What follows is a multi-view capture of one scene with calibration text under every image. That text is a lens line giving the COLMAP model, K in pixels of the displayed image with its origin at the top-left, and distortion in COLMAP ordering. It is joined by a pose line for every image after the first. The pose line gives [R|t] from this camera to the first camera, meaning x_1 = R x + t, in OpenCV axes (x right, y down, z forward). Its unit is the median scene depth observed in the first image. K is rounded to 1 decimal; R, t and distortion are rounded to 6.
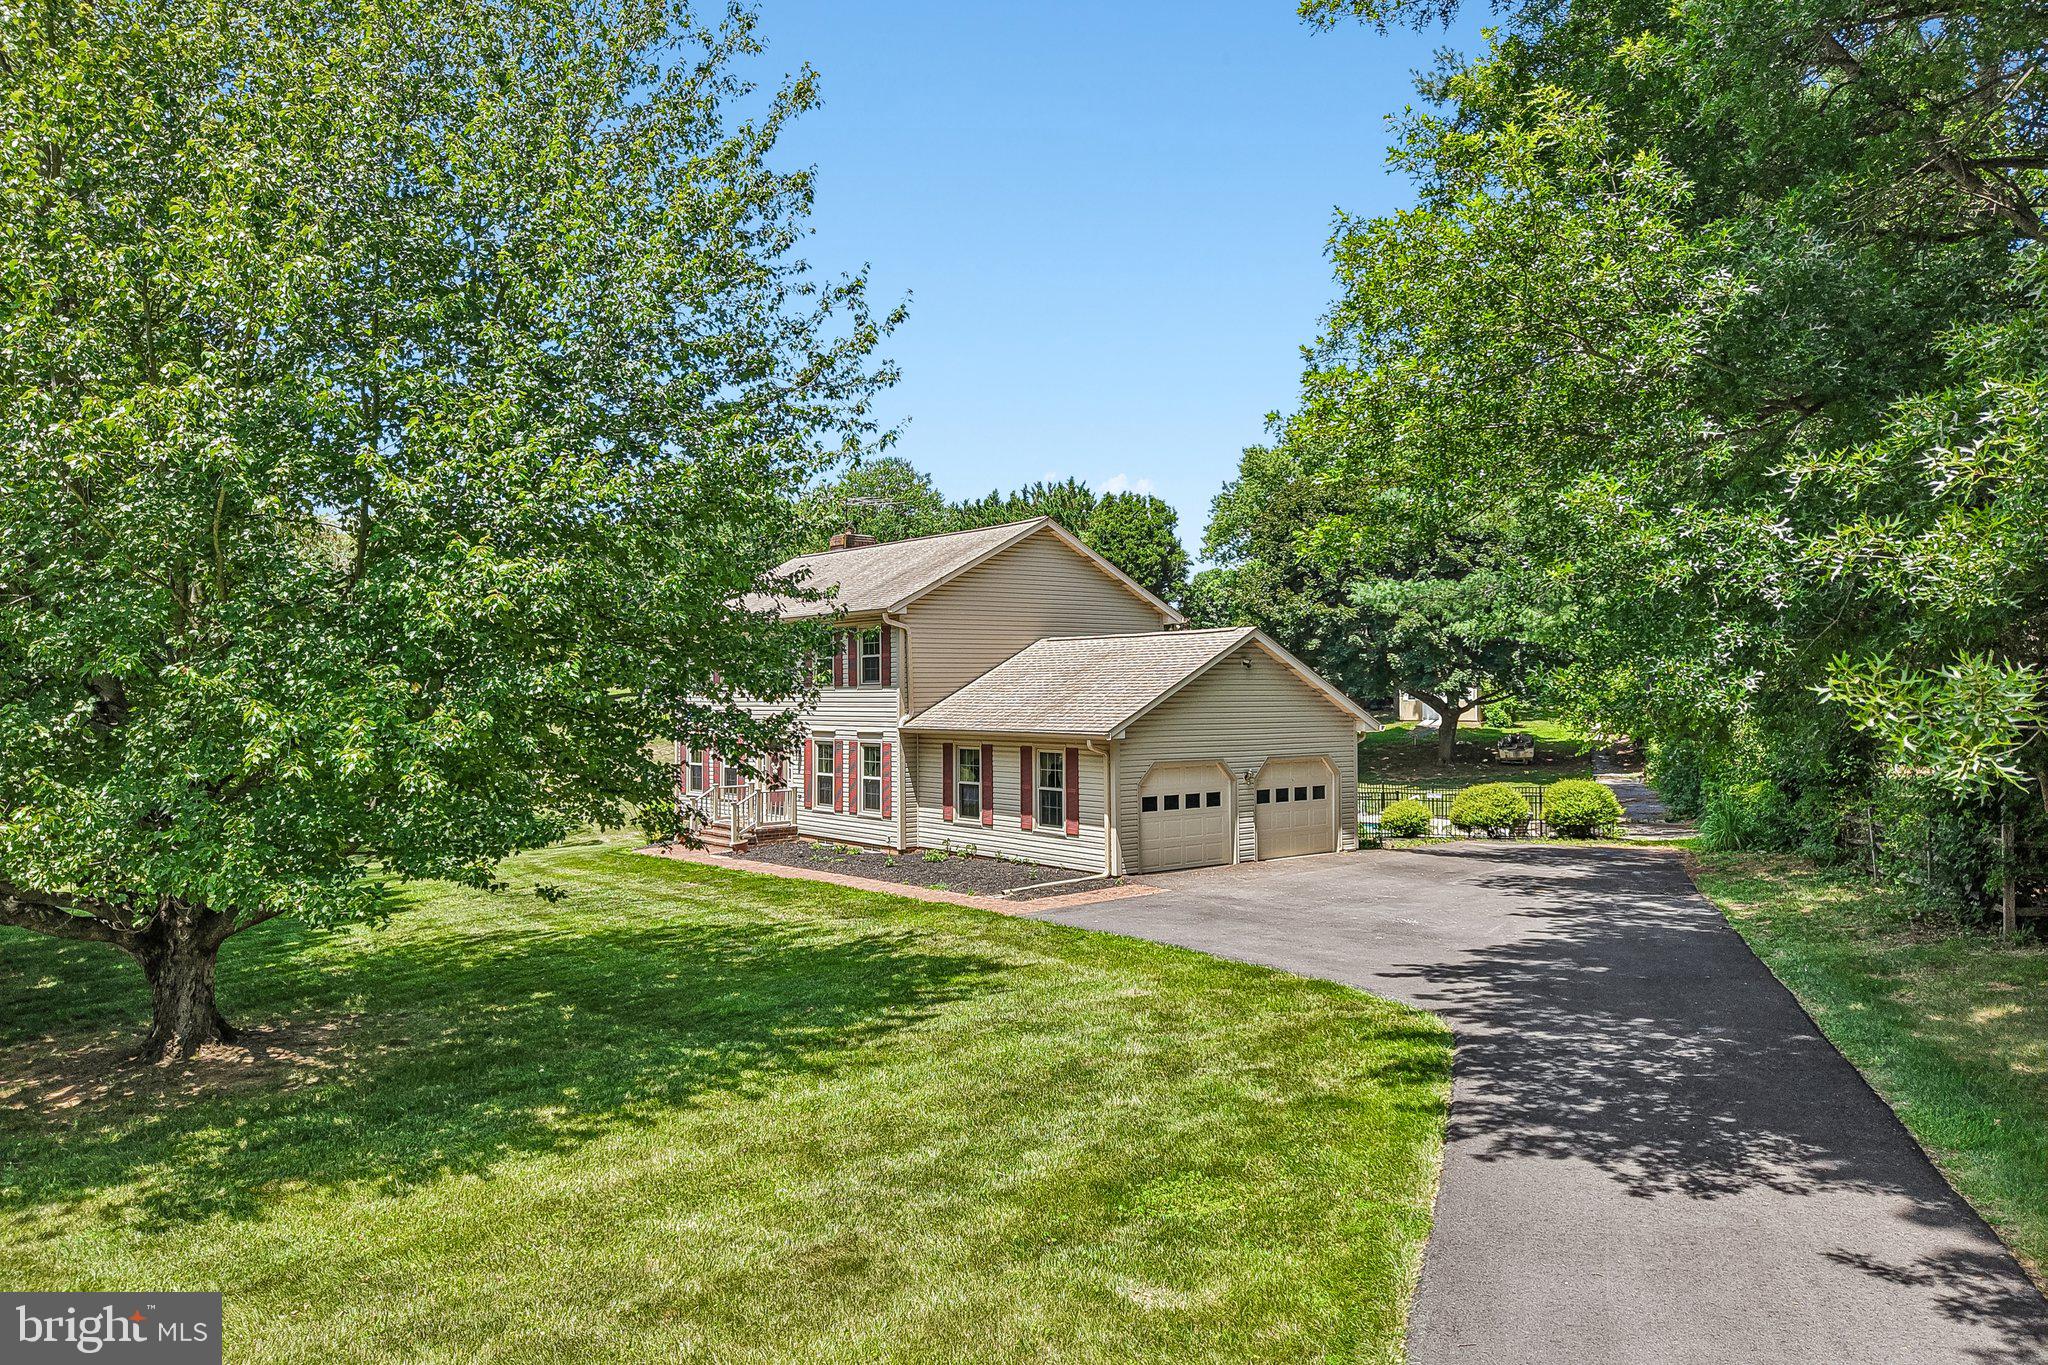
lens RADIAL K [[1313.4, 0, 1031.1], [0, 1313.4, 683.3], [0, 0, 1]] dist [0.077632, -0.030525]
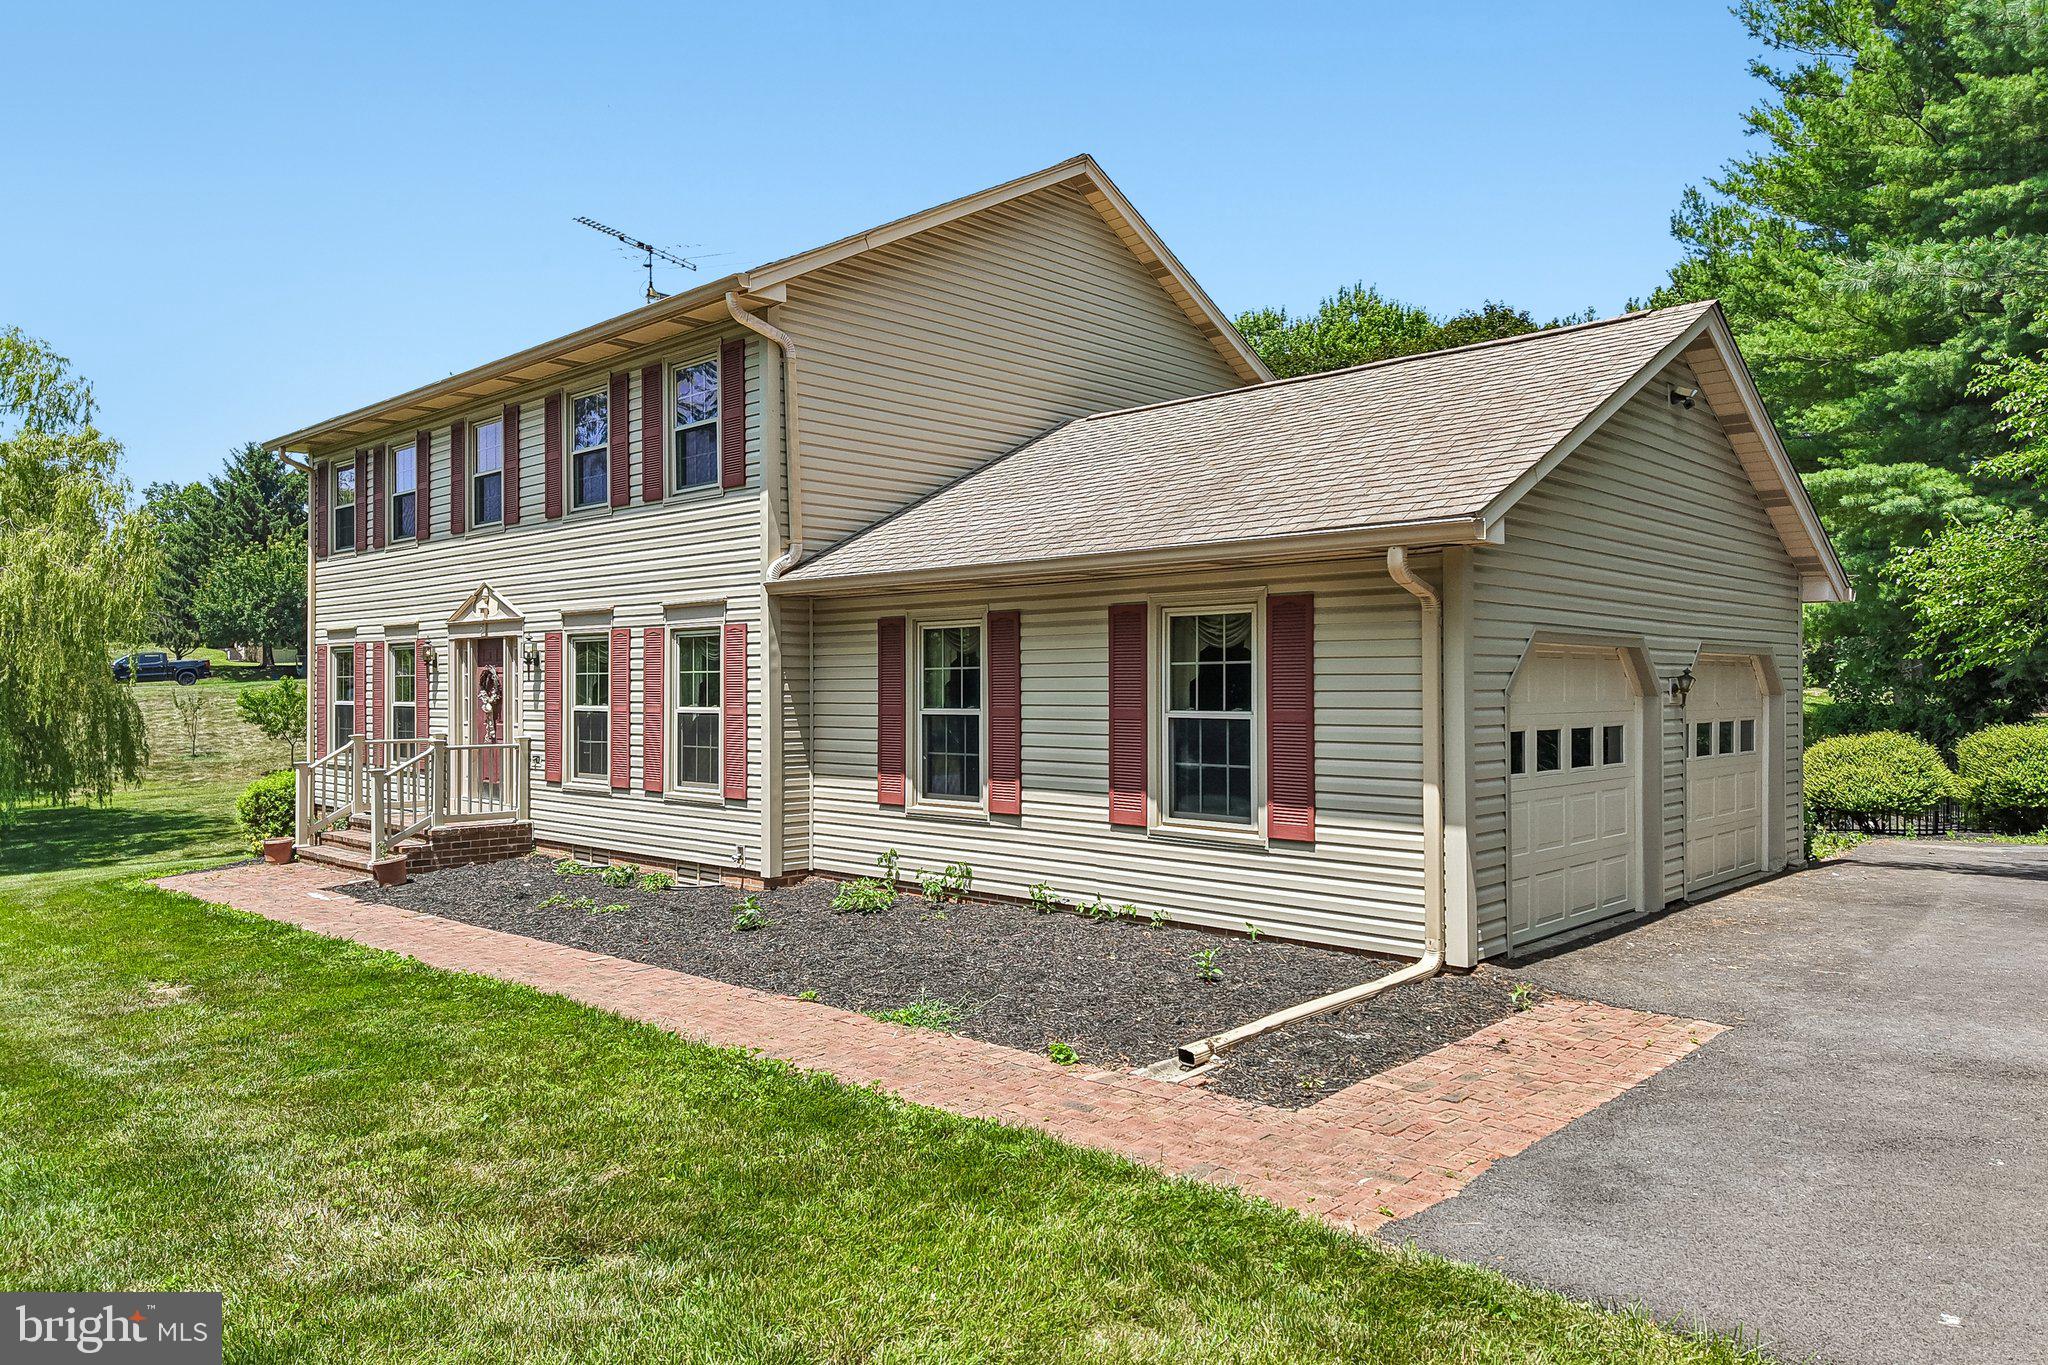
lens RADIAL K [[1353.6, 0, 1032.2], [0, 1353.6, 694.9], [0, 0, 1]] dist [0.036119, -0.035622]
pose [[0.991889, 0.003568, 0.127059, -0.070180], [-0.005412, 0.999885, 0.014172, 0.060907], [-0.126994, -0.014744, 0.991794, 0.554653]]
